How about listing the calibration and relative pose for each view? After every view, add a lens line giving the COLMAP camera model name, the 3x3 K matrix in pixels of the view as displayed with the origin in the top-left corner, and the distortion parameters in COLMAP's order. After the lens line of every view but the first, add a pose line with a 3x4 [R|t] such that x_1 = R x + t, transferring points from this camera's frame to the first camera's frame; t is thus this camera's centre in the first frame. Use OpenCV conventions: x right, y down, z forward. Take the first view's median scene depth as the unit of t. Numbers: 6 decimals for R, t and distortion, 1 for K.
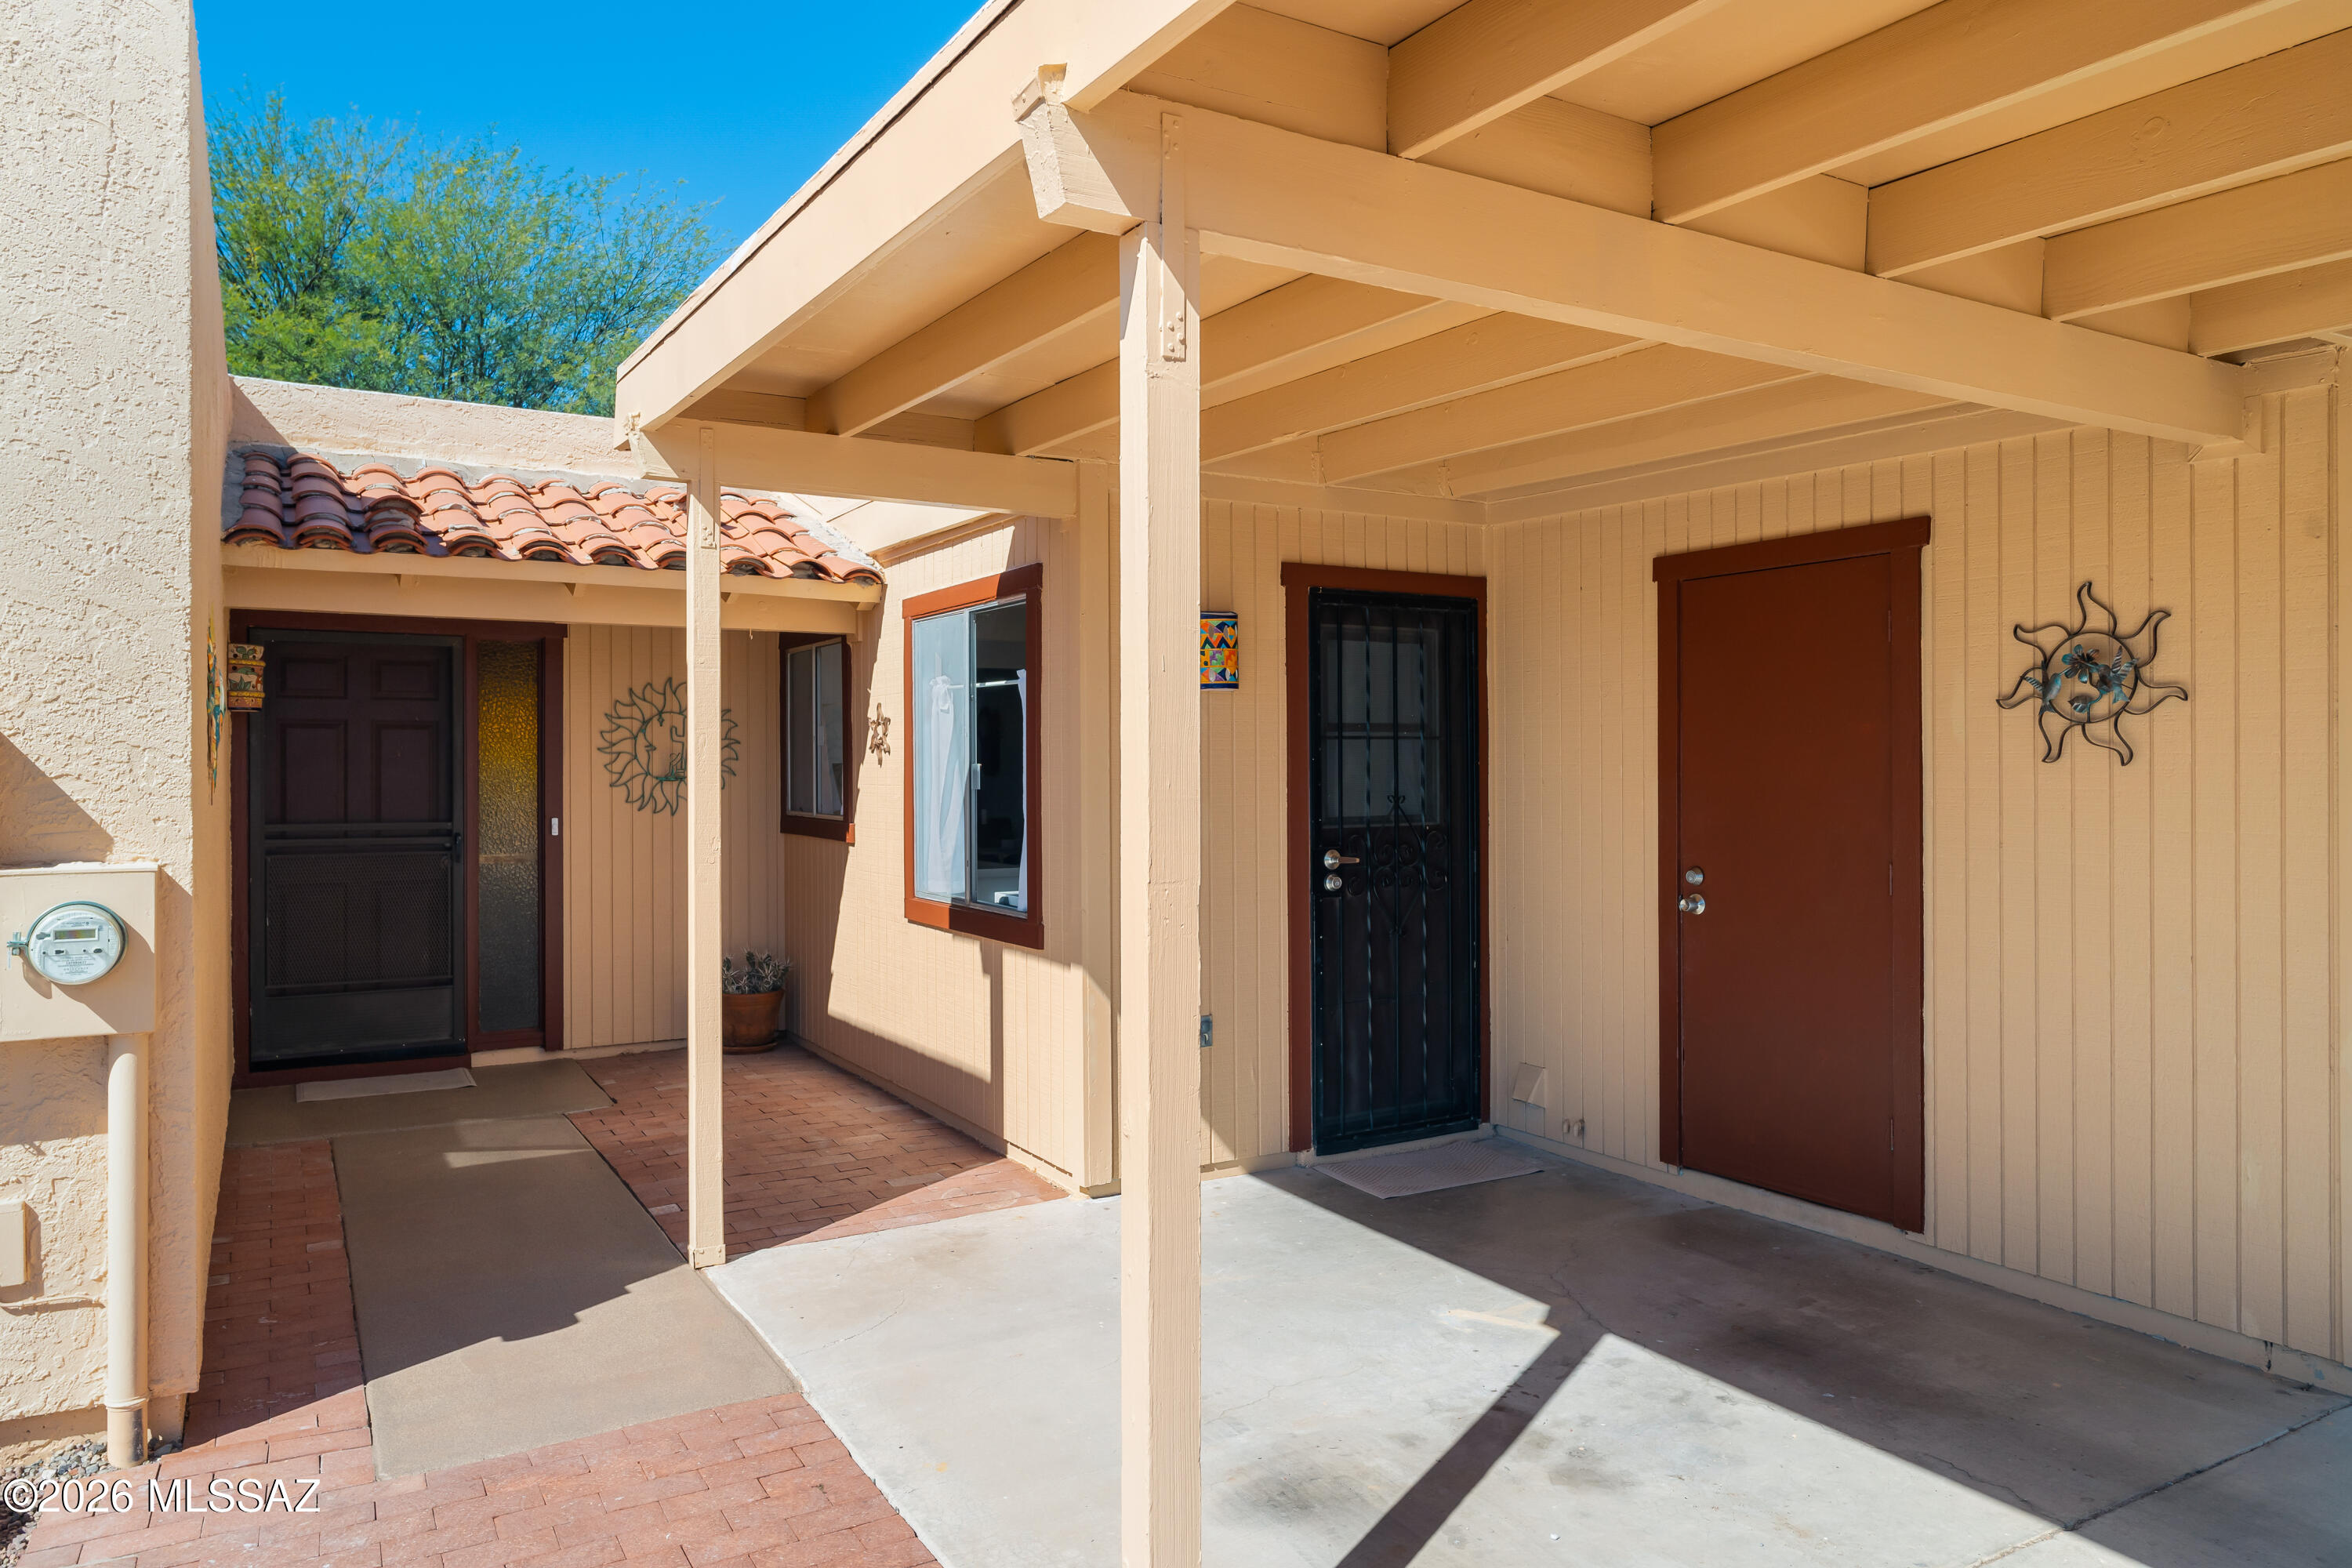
lens RADIAL K [[1583.2, 0, 1172.1], [0, 1583.2, 758.1], [0, 0, 1]] dist [-0.000253, 0.000484]
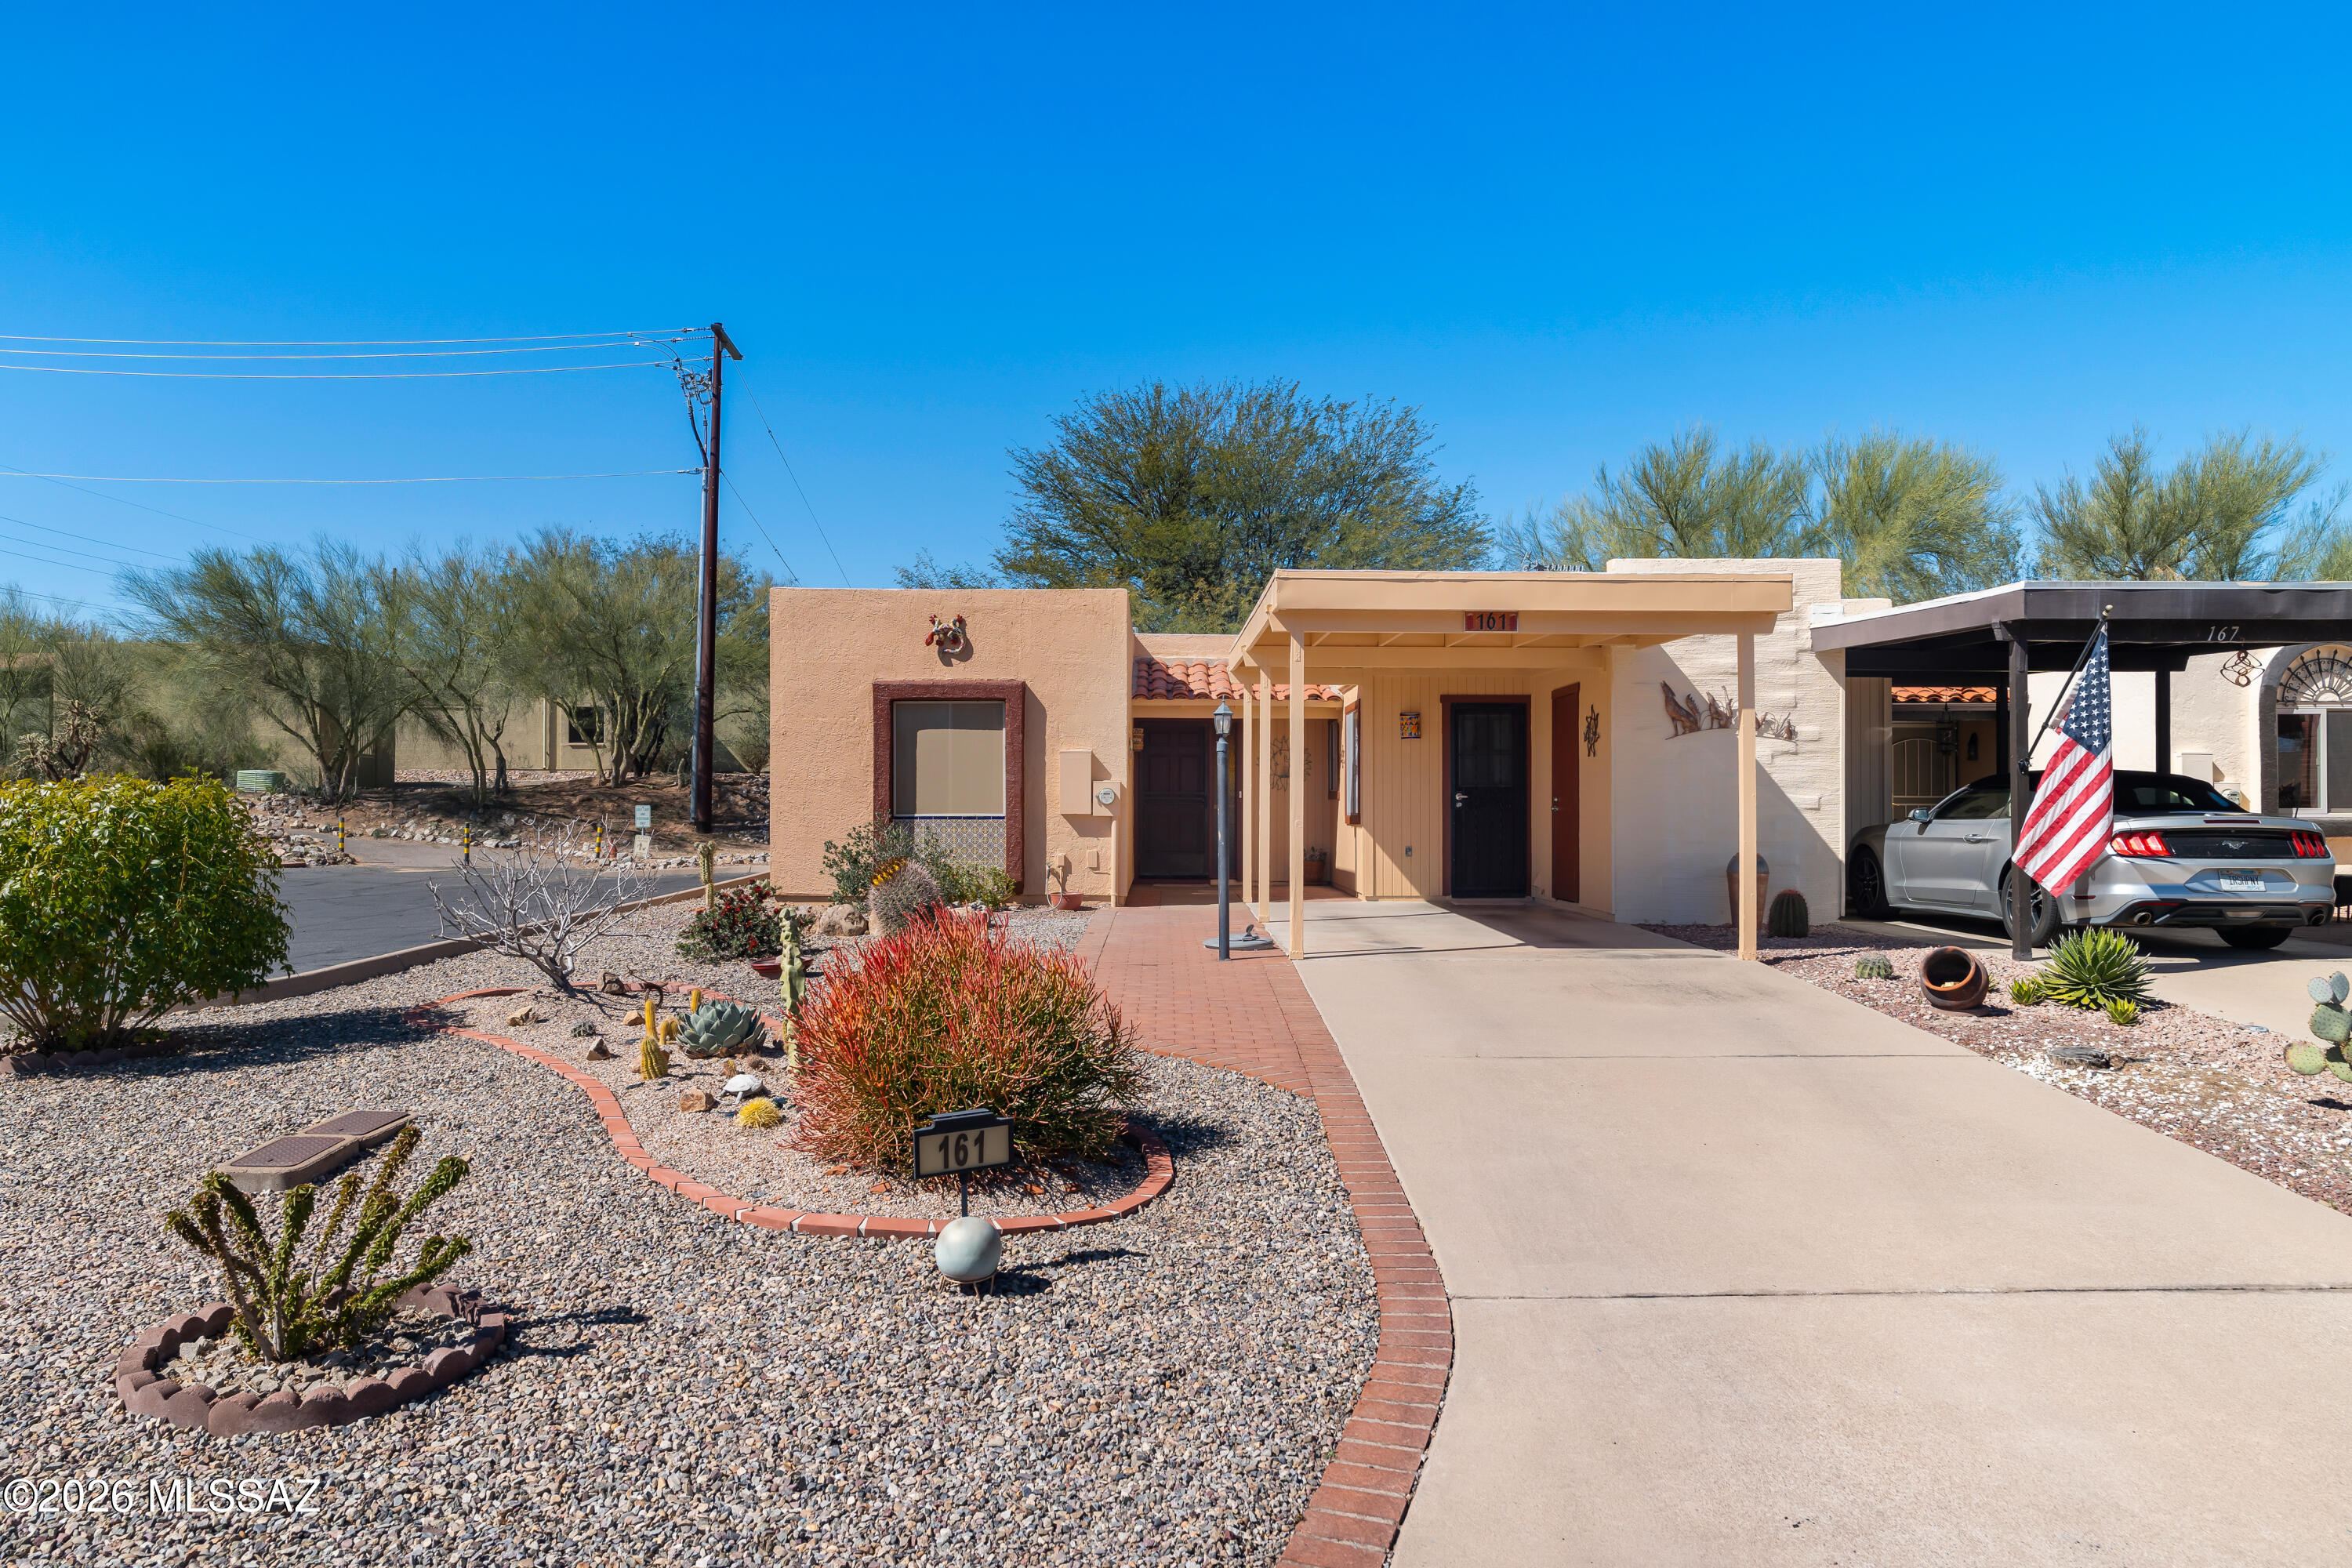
lens RADIAL K [[1625.6, 0, 1176.9], [0, 1625.6, 785.0], [0, 0, 1]] dist [-0.000166, -0.000007]
pose [[0.872197, -0.004433, -0.489135, 1.033969], [-0.000858, 0.999944, -0.010592, 0.069961], [0.489154, 0.009658, 0.872144, -1.731640]]
